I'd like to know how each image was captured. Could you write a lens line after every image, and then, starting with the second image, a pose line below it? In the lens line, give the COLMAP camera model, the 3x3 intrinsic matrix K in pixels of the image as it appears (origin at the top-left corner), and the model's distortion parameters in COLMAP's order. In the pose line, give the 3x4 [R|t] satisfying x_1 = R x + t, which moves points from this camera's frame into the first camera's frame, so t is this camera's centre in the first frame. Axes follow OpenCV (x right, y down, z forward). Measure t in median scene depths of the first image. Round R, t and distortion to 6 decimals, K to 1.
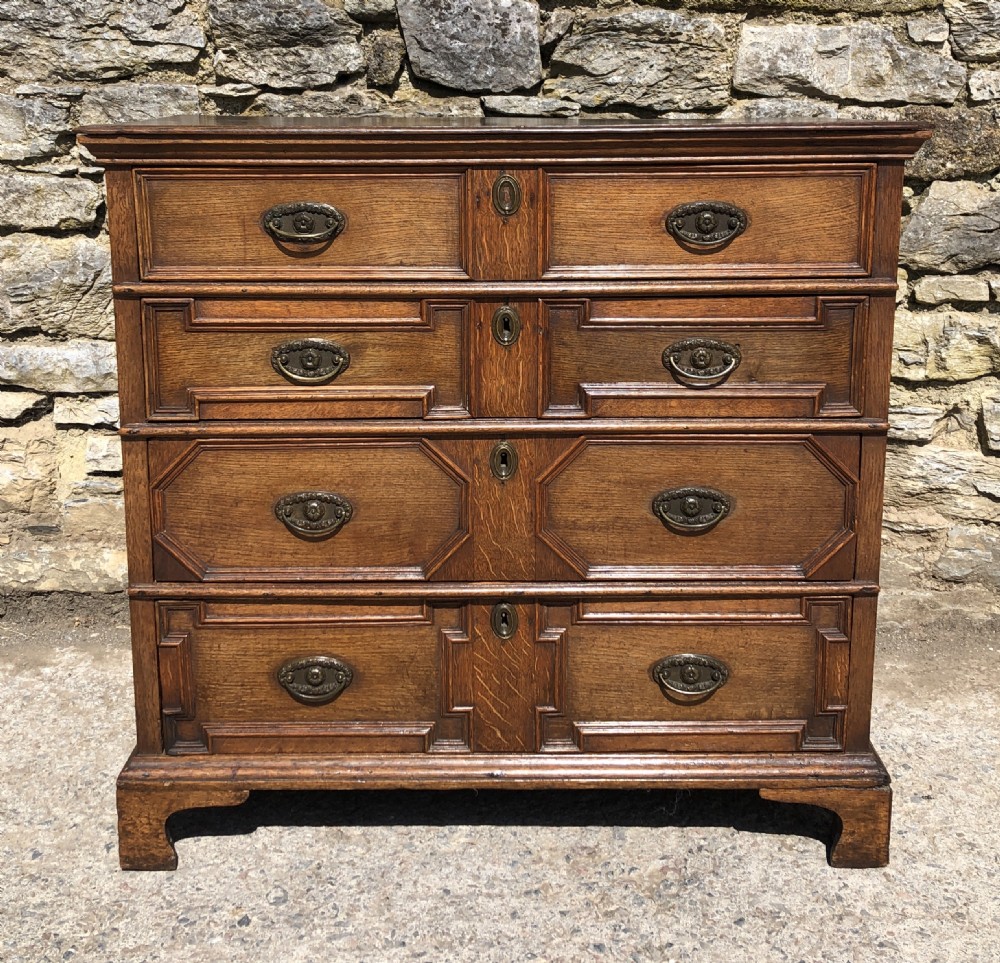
lens RADIAL K [[1302.9, 0, 493.8], [0, 1302.9, 345.9], [0, 0, 1]] dist [0.065088, 0.000000]
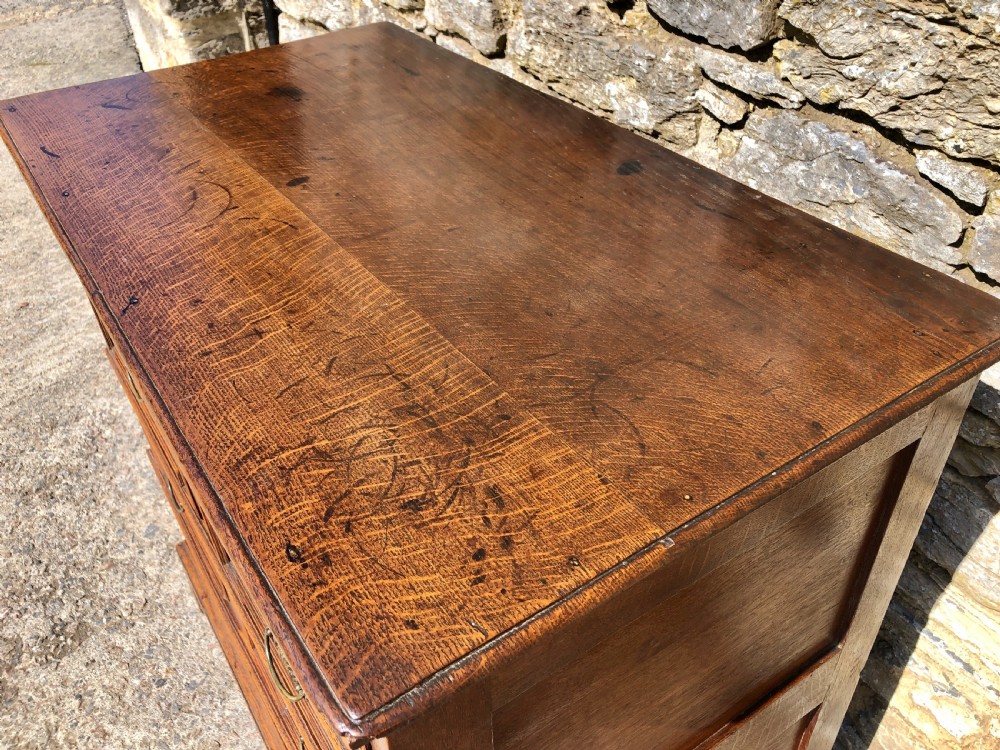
lens RADIAL K [[821.8, 0, 500.0], [0, 821.8, 371.8], [0, 0, 1]] dist [0.030808, -0.030043]
pose [[0.559877, 0.496132, -0.663620, 0.321250], [-0.133104, 0.844368, 0.518966, -0.262987], [0.817815, -0.202226, 0.538779, 0.639737]]
